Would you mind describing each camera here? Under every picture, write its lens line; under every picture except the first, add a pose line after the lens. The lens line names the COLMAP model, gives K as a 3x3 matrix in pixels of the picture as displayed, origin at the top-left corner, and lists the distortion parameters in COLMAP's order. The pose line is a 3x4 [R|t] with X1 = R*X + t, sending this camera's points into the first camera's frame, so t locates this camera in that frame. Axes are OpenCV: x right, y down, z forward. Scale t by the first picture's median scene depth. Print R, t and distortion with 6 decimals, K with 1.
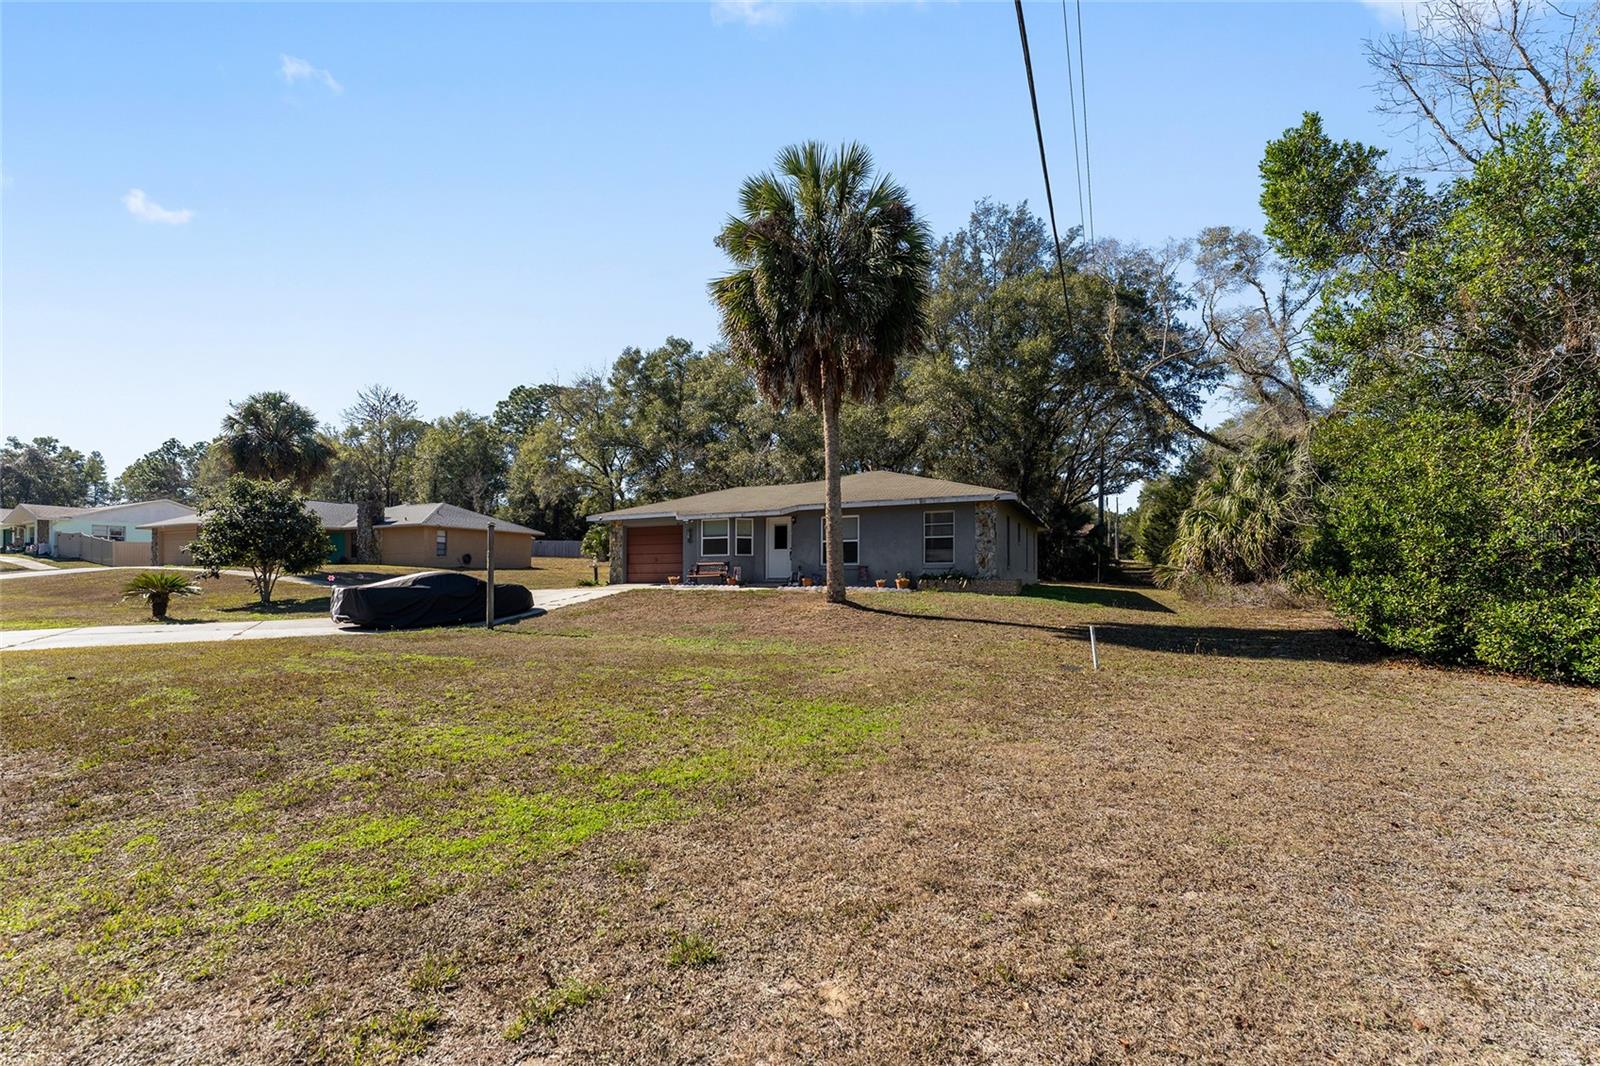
lens RADIAL K [[647.2, 0, 804.7], [0, 647.2, 548.3], [0, 0, 1]] dist [-0.000569, -0.000866]
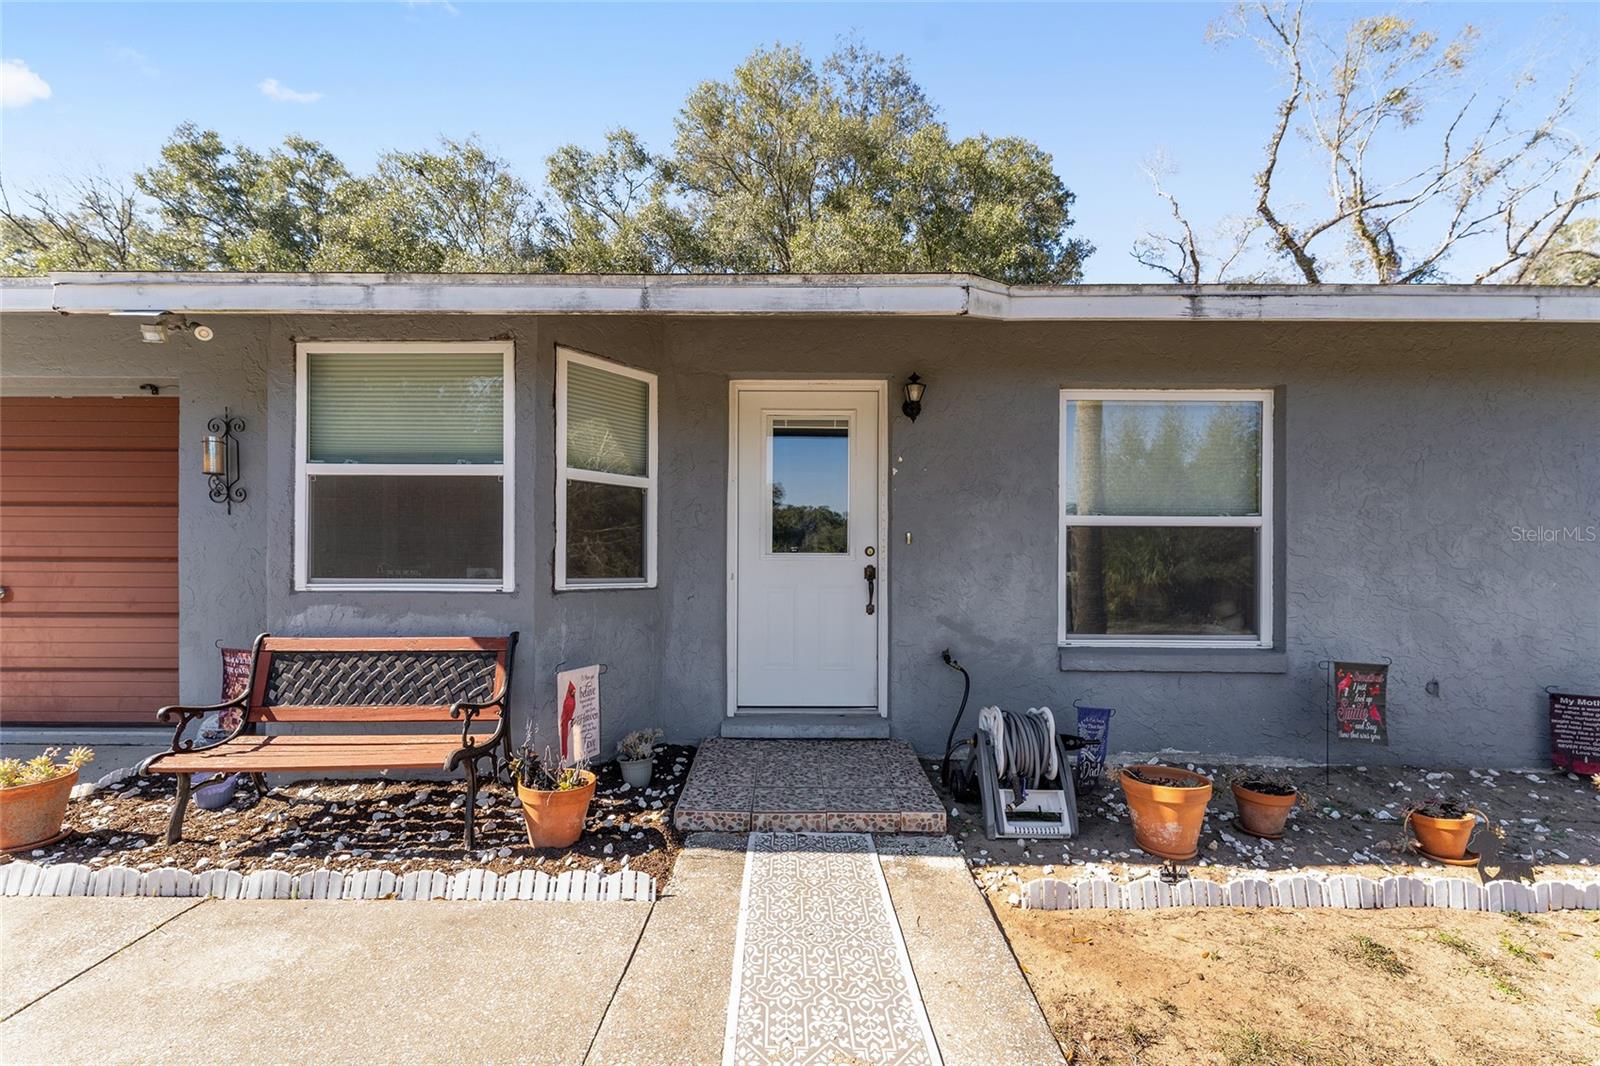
lens RADIAL K [[647.2, 0, 804.7], [0, 647.2, 548.3], [0, 0, 1]] dist [-0.000569, -0.000866]
pose [[0.904480, 0.023131, 0.425888, -0.111714], [-0.027701, 0.999606, 0.004539, -0.001041], [-0.425615, -0.015903, 0.904765, 0.781030]]
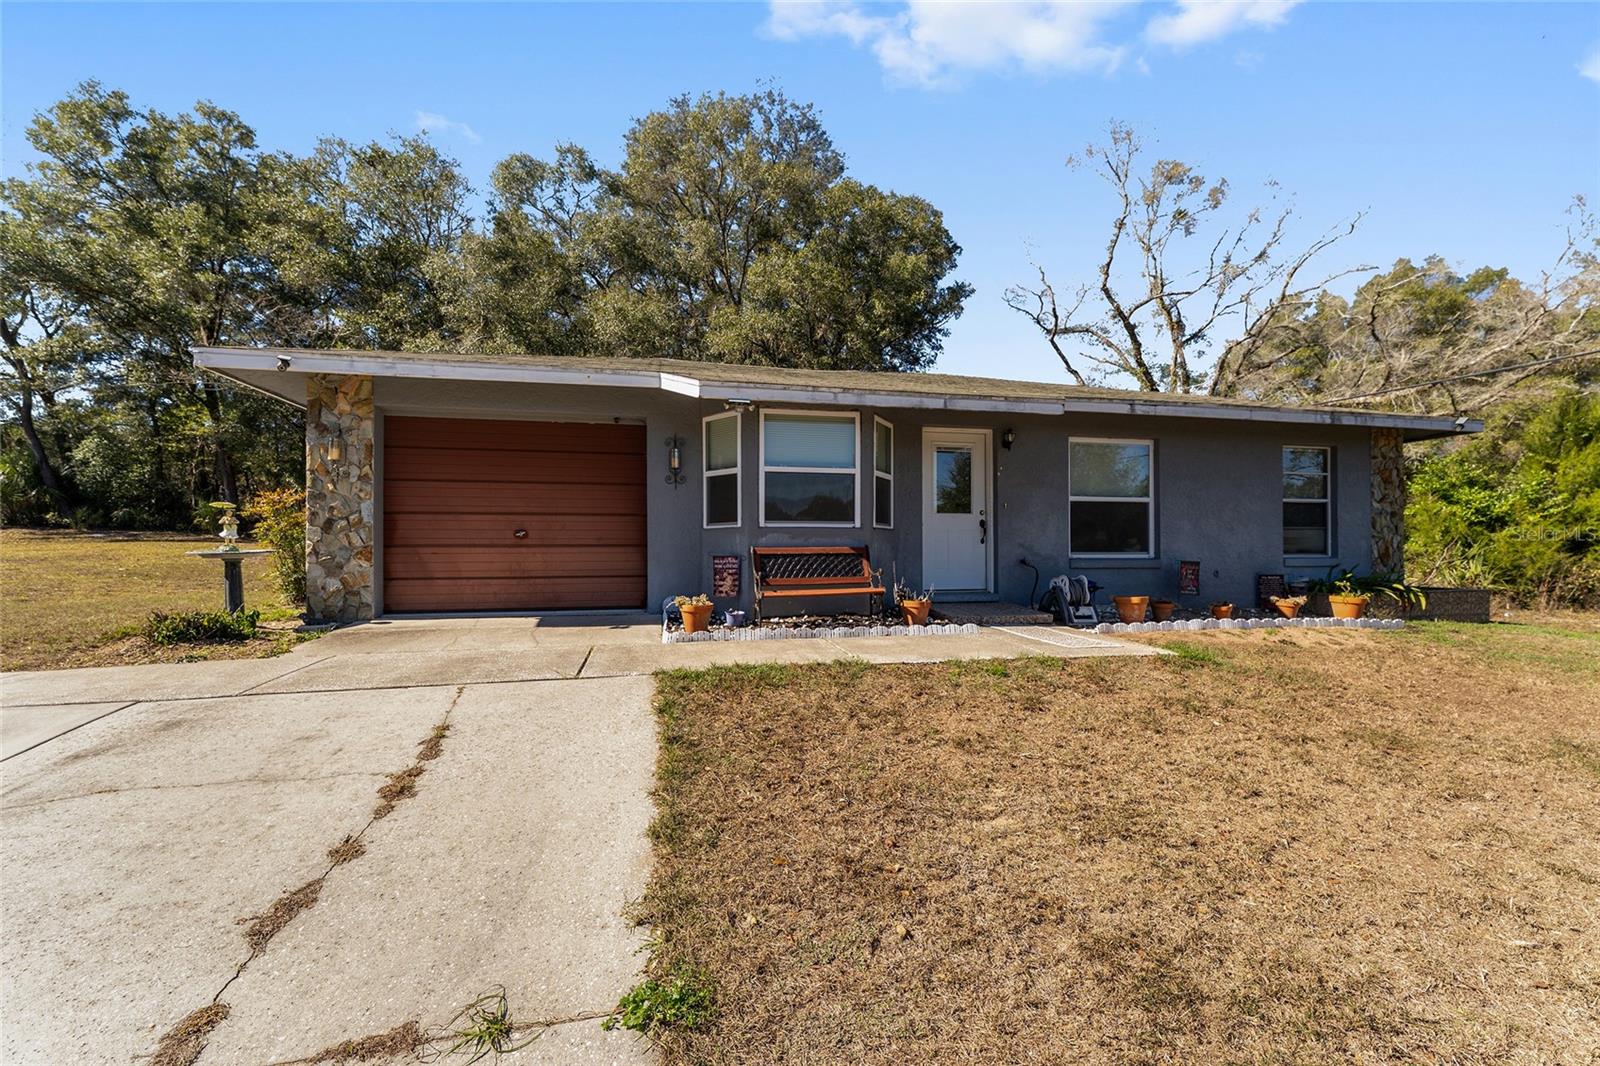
lens RADIAL K [[646.0, 0, 799.1], [0, 646.0, 529.4], [0, 0, 1]] dist [-0.003888, -0.000367]
pose [[0.792169, 0.028794, 0.609623, -0.320008], [-0.026955, 0.999562, -0.012185, 0.016587], [-0.609707, -0.006780, 0.792598, 0.711149]]
